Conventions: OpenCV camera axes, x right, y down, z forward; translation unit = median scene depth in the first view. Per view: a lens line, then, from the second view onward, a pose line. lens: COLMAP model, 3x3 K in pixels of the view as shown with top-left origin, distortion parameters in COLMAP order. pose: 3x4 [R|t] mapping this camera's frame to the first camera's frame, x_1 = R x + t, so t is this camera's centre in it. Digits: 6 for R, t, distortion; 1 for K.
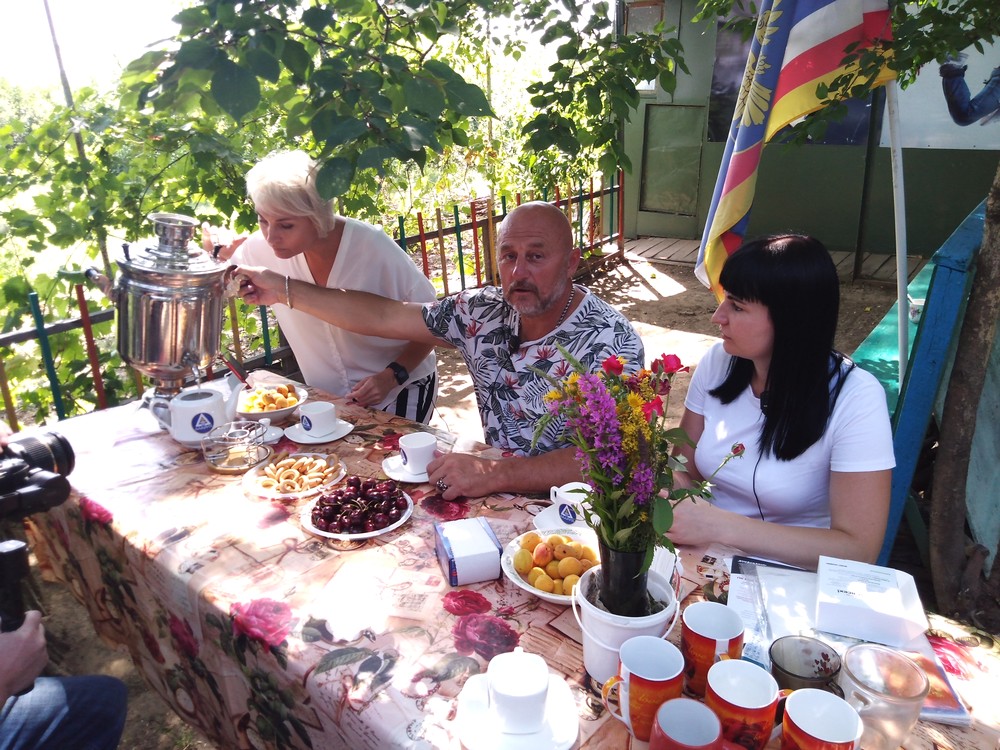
lens RADIAL K [[758.1, 0, 500.0], [0, 758.1, 375.0], [0, 0, 1]] dist [0.003285, 0.002356]
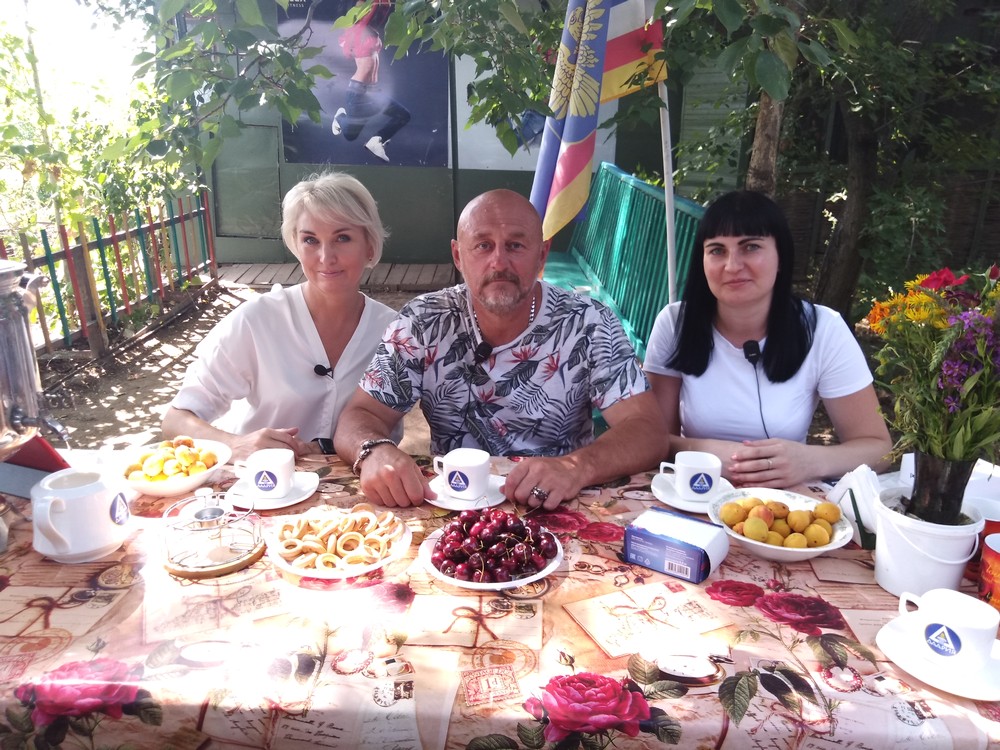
lens RADIAL K [[758.1, 0, 500.0], [0, 758.1, 375.0], [0, 0, 1]] dist [0.003285, 0.002356]
pose [[0.786459, -0.150449, 0.599039, -0.534056], [0.178315, 0.983888, 0.013000, -0.004797], [-0.591342, 0.096593, 0.800615, 0.310511]]
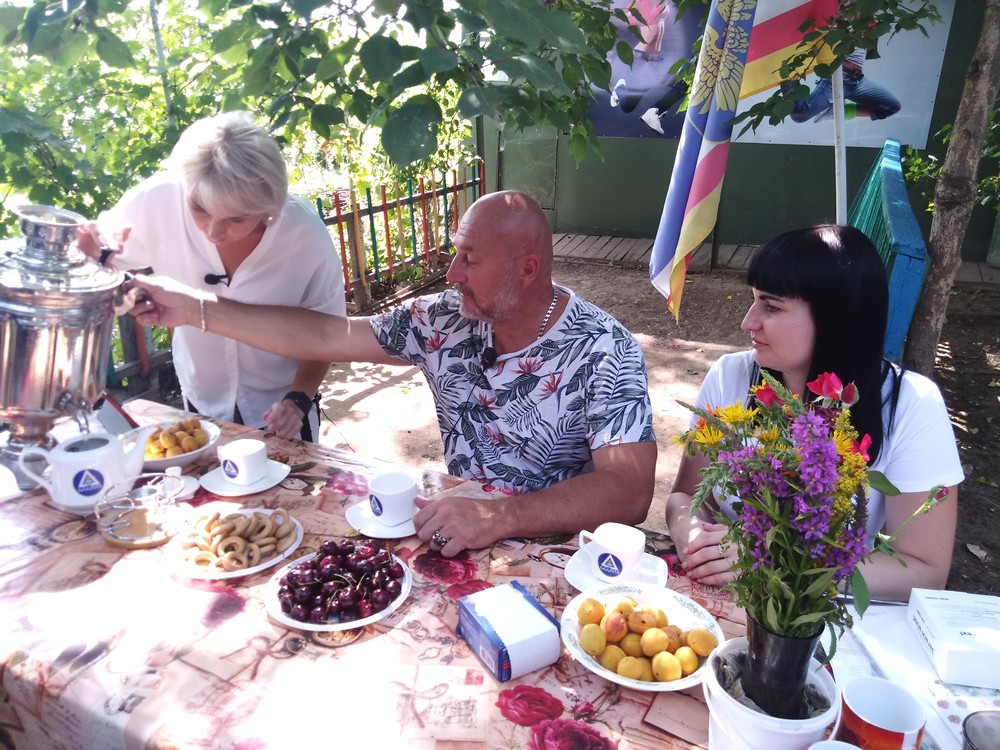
lens RADIAL K [[756.8, 0, 501.2], [0, 756.8, 369.7], [0, 0, 1]] dist [0.008216, 0.008611]
pose [[0.974676, -0.052471, 0.217381, -0.158556], [0.052509, 0.998605, 0.005609, -0.031845], [-0.217372, 0.005948, 0.976071, 0.181249]]
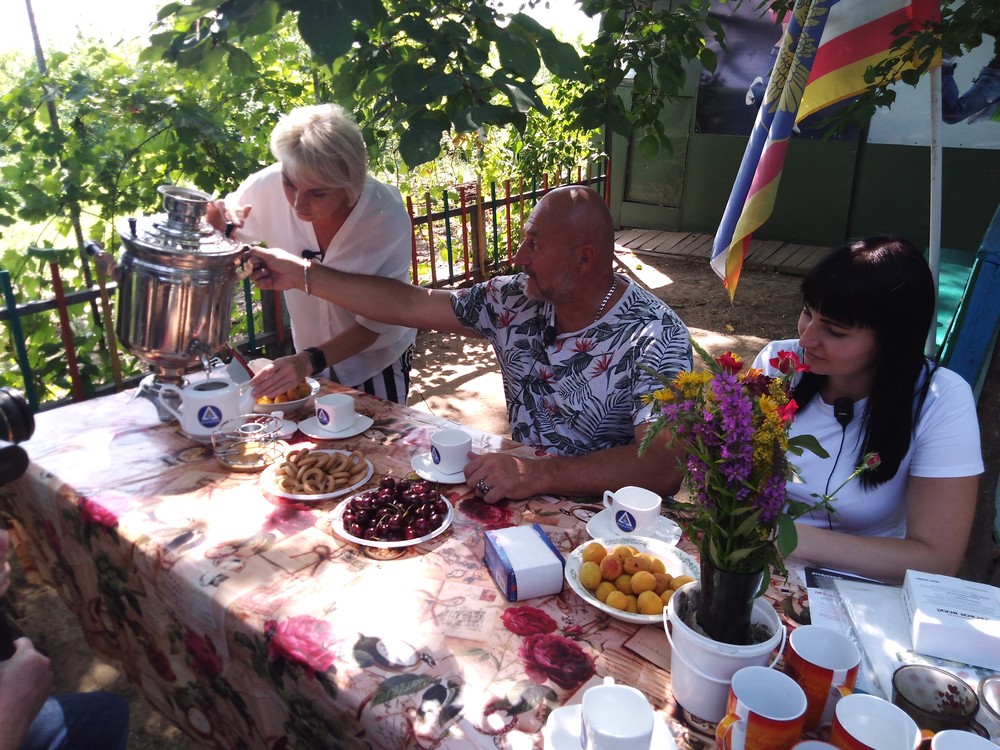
lens RADIAL K [[755.1, 0, 500.0], [0, 755.1, 375.0], [0, 0, 1]] dist [0.008143, -0.000263]
pose [[0.998787, 0.014508, 0.047062, -0.089916], [-0.015196, 0.999782, 0.014295, -0.004581], [-0.046845, -0.014993, 0.998790, 0.073084]]
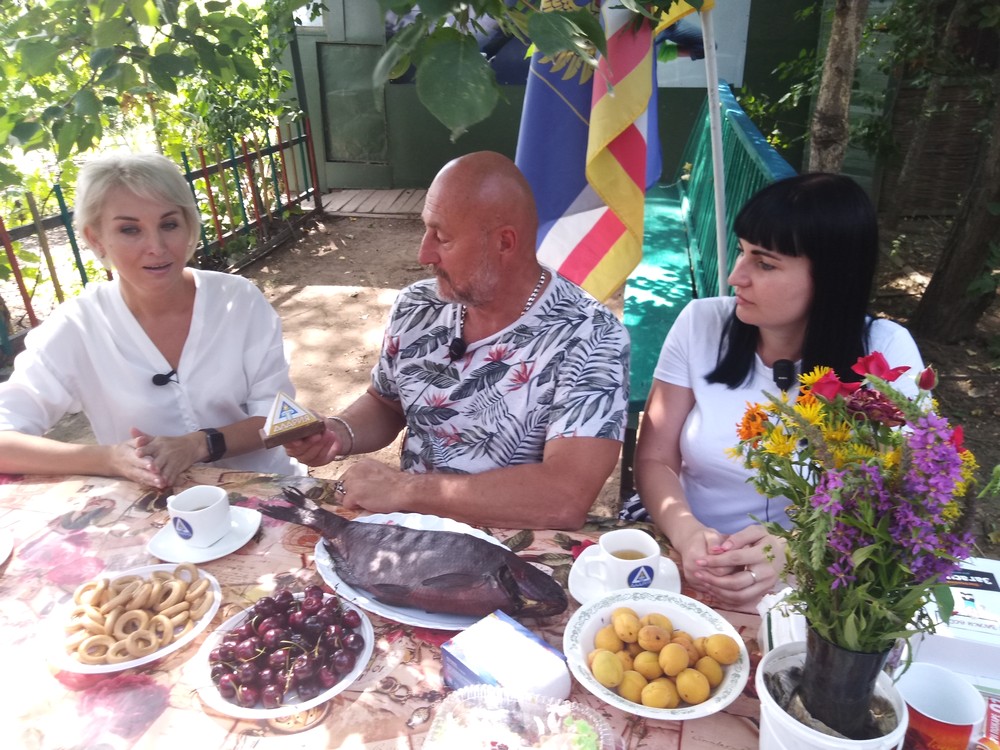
lens RADIAL K [[756.8, 0, 501.2], [0, 756.8, 369.7], [0, 0, 1]] dist [0.008216, 0.008611]
pose [[0.895067, -0.170621, 0.412000, -0.214786], [0.147327, 0.985172, 0.087920, -0.072260], [-0.420892, -0.017996, 0.906932, 0.301810]]
